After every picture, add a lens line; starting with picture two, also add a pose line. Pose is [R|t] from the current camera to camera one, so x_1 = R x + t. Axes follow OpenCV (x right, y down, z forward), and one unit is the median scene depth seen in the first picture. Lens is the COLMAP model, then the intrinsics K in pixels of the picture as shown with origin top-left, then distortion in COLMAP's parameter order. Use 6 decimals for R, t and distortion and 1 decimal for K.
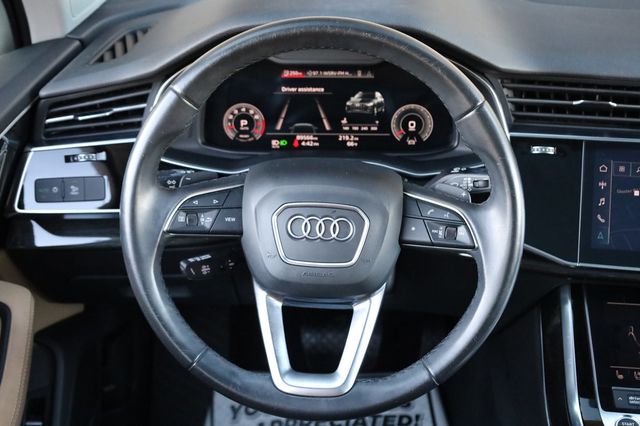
lens RADIAL K [[899.0, 0, 320.0], [0, 899.0, 213.0], [0, 0, 1]] dist [-0.007701, 0.055778]
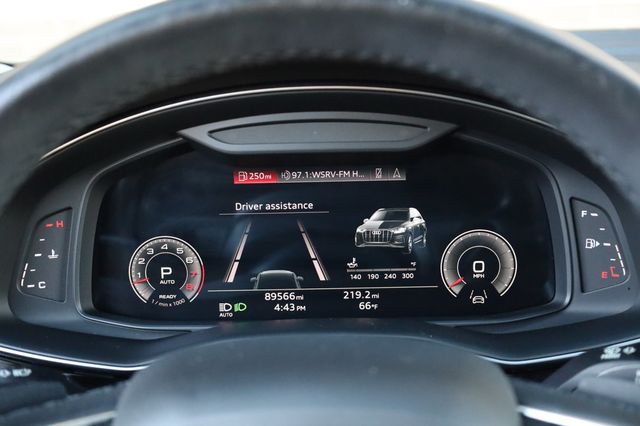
lens RADIAL K [[801.4, 0, 320.8], [0, 801.4, 229.9], [0, 0, 1]] dist [-0.013236, 0.008695]
pose [[0.999549, -0.024001, 0.018060, -0.000164], [0.027010, 0.981247, -0.190854, -0.030972], [-0.013140, 0.191255, 0.981452, 0.525921]]
